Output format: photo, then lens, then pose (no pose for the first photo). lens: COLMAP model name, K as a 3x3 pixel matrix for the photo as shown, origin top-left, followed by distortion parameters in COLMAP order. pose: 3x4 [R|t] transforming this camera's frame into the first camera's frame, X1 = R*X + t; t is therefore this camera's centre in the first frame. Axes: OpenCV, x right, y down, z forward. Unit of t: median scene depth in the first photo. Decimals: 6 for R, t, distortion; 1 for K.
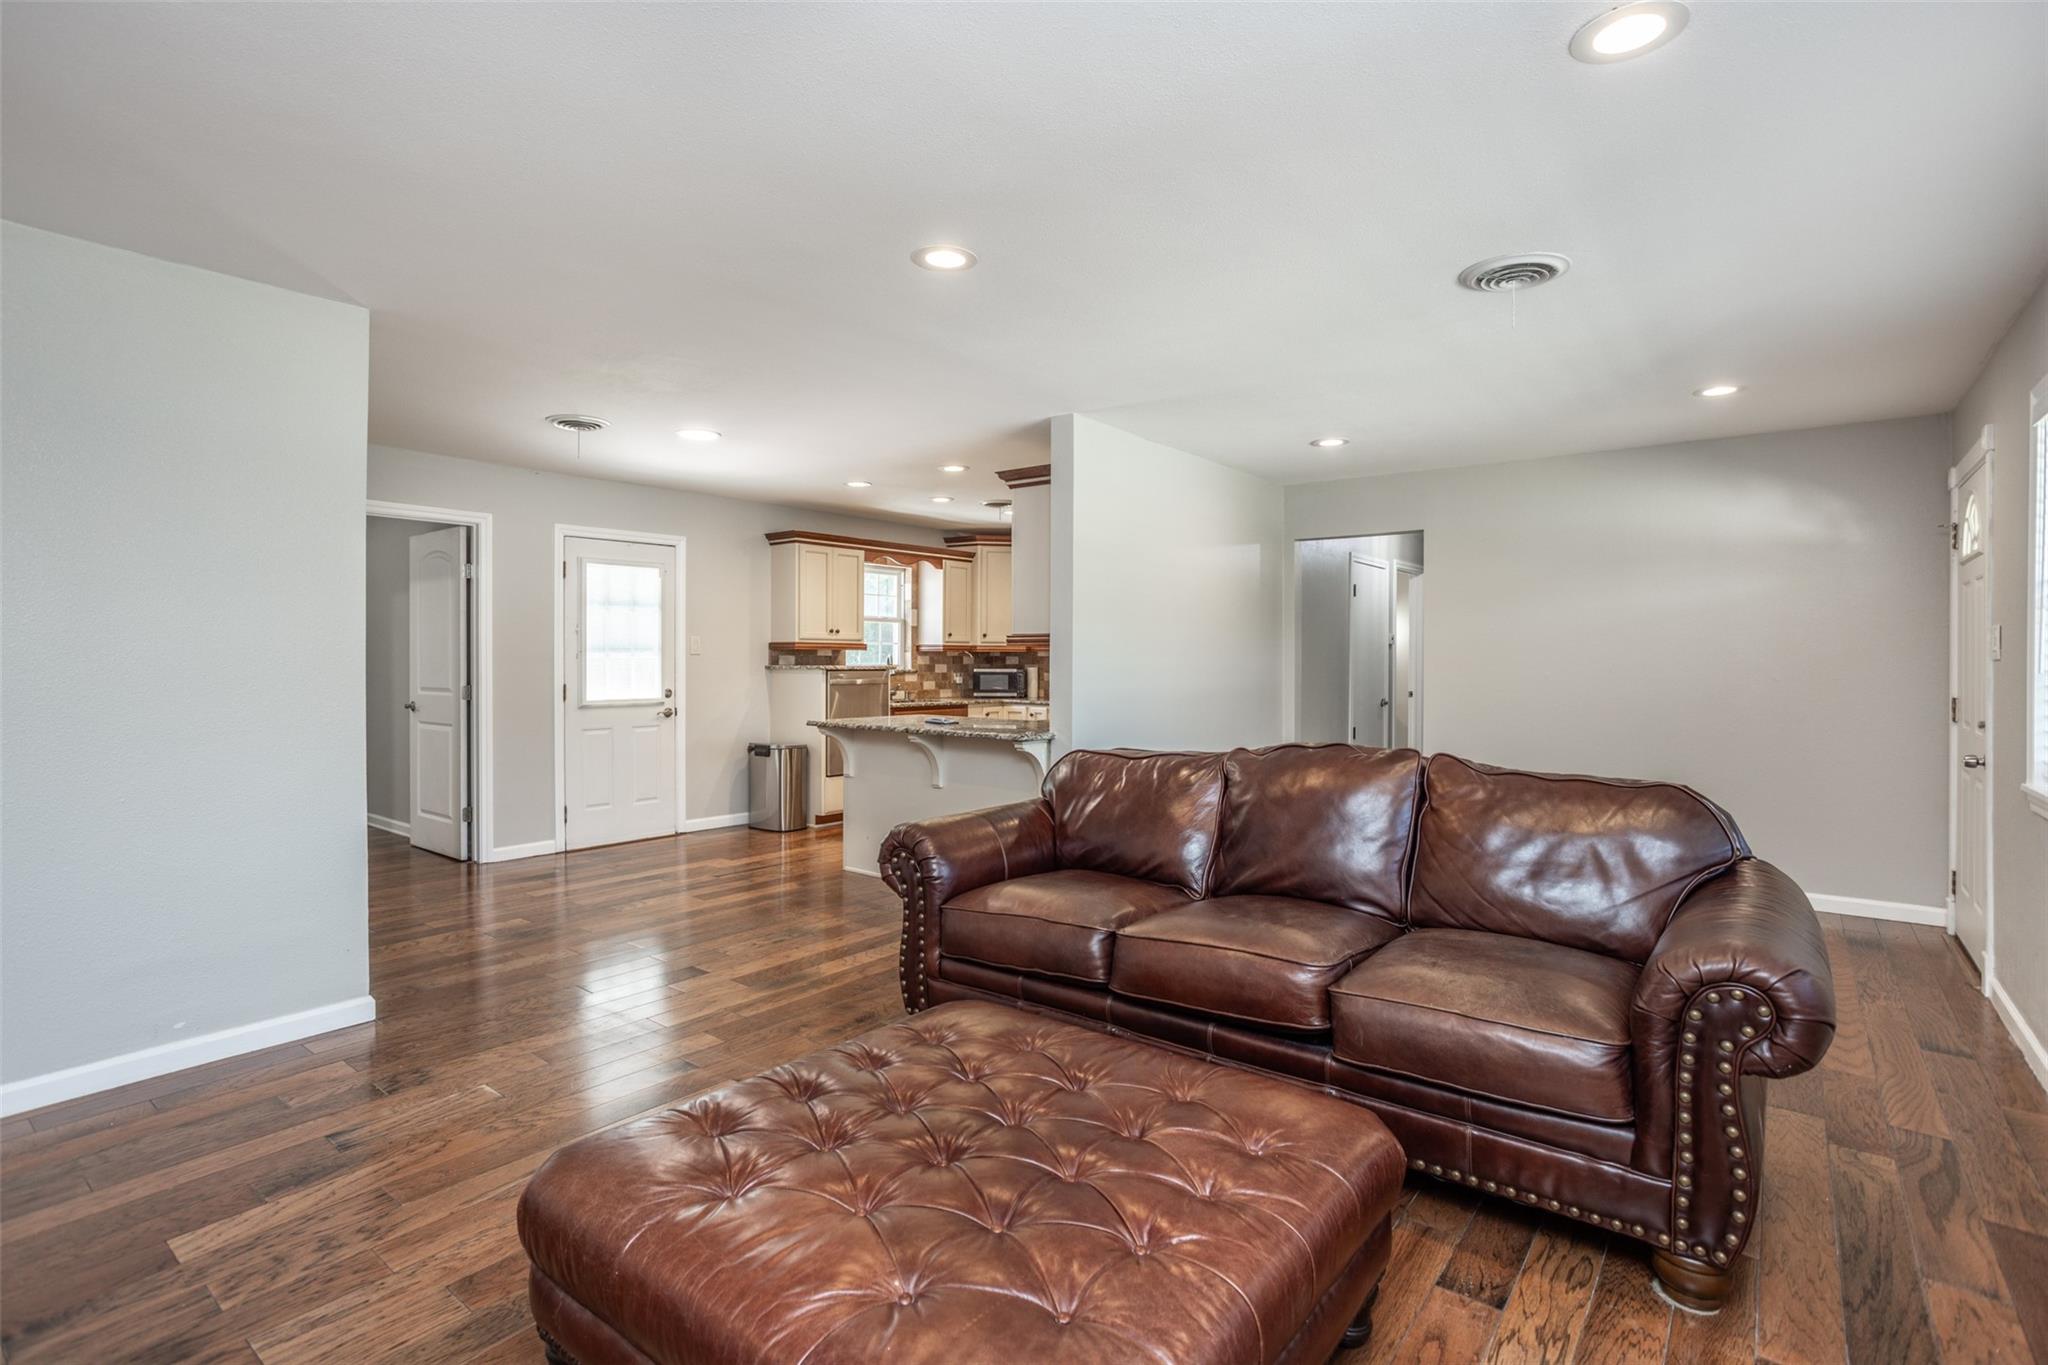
lens RADIAL K [[998.1, 0, 1018.5], [0, 998.1, 679.4], [0, 0, 1]] dist [-0.001811, -0.000033]
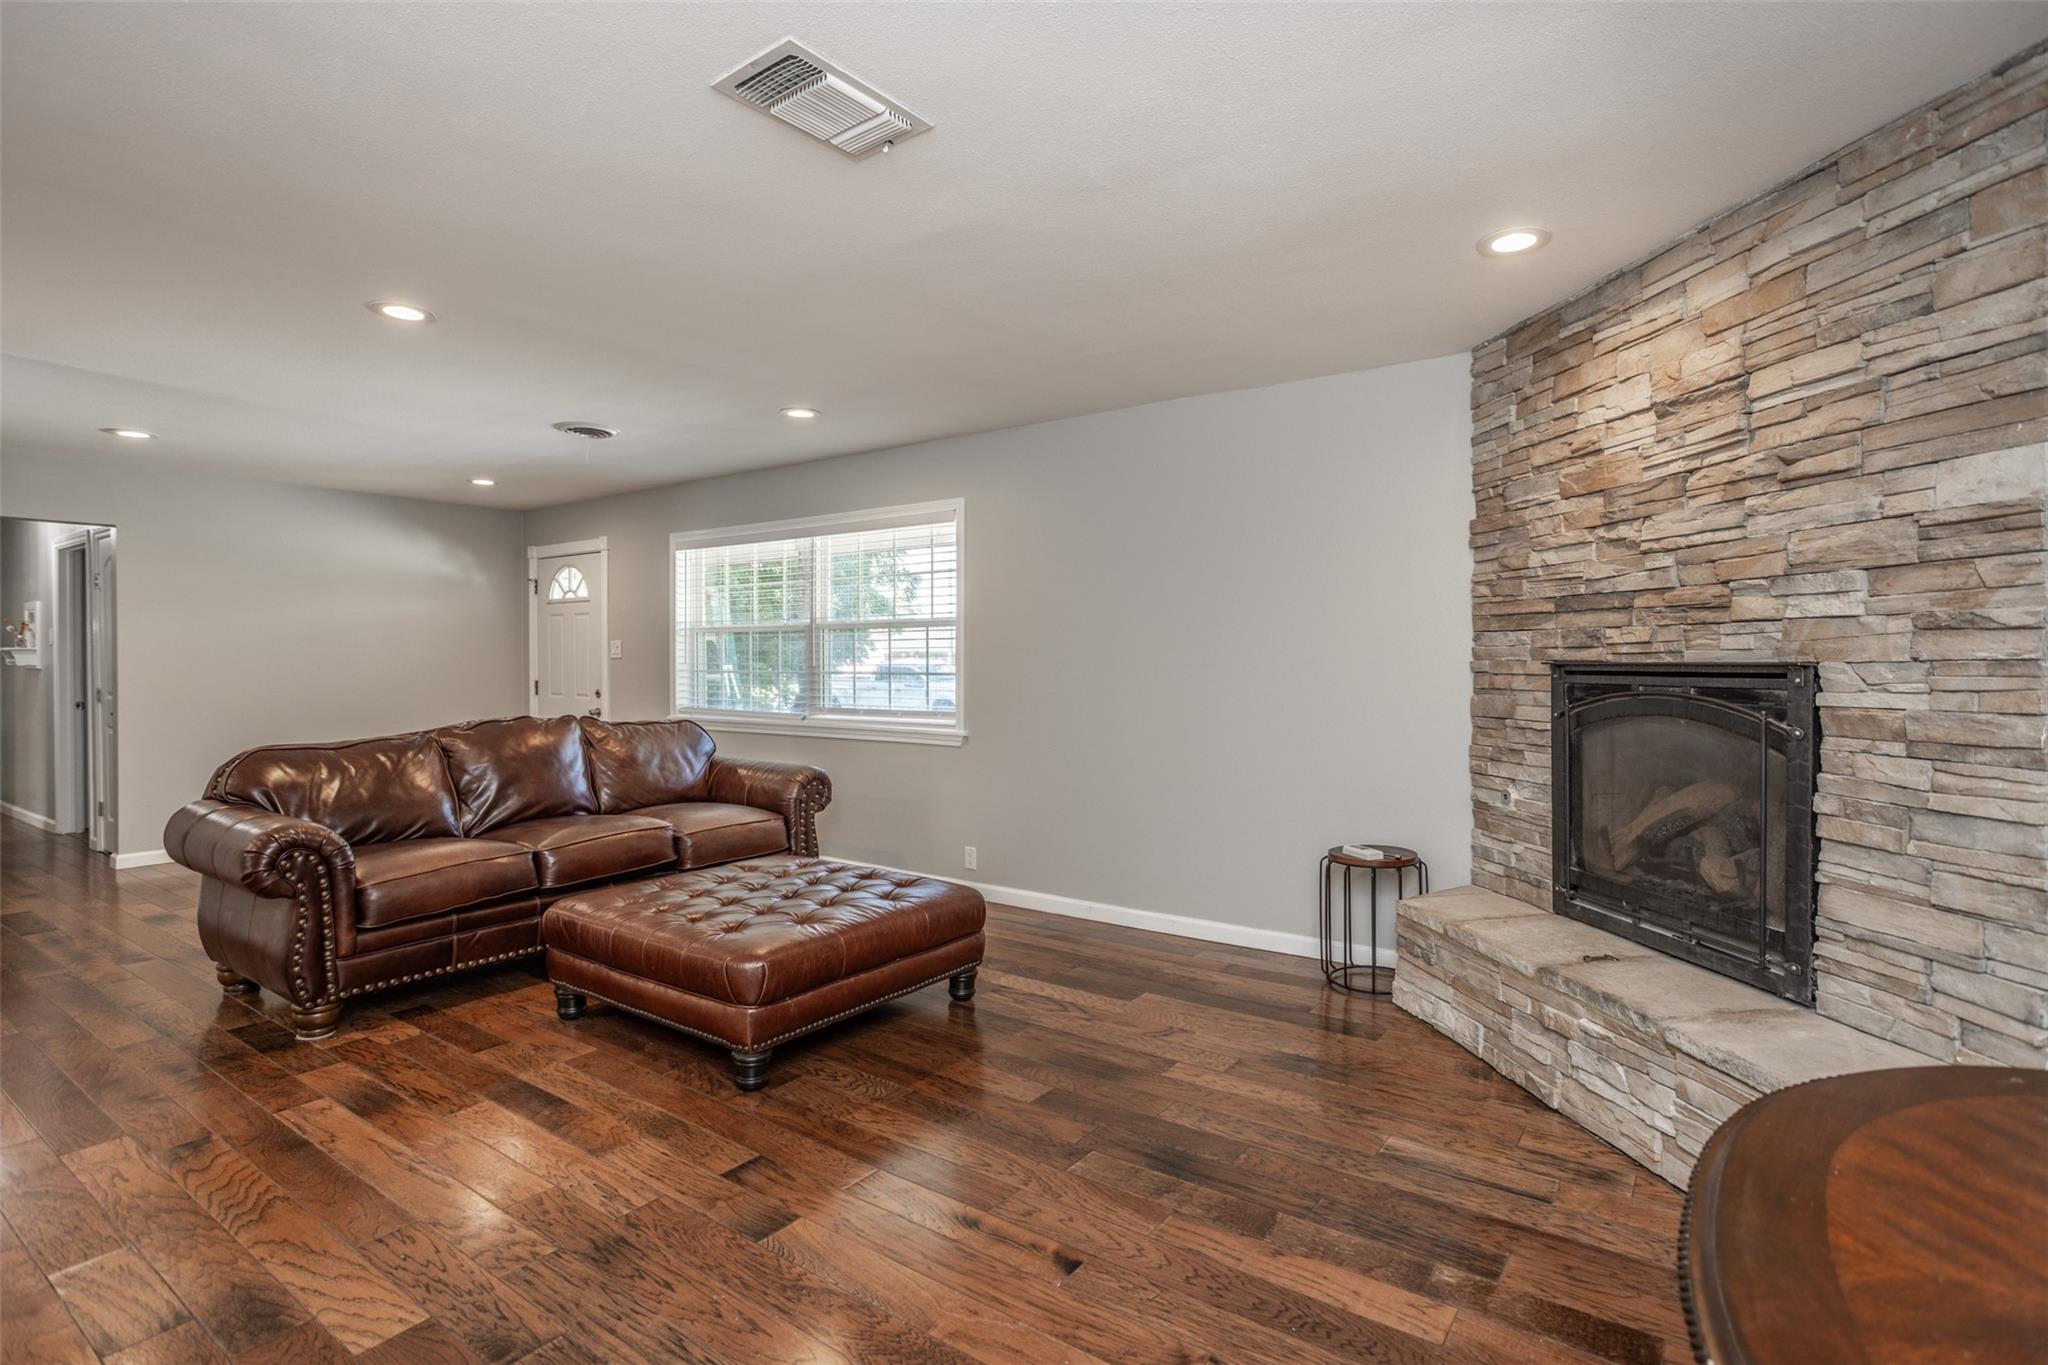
lens RADIAL K [[998.1, 0, 1018.3], [0, 998.1, 674.3], [0, 0, 1]] dist [-0.001811, -0.000033]
pose [[-0.040820, -0.015356, 0.999049, -1.249704], [0.009587, 0.999830, 0.015760, -0.015869], [-0.999121, 0.010221, -0.040665, 0.338457]]
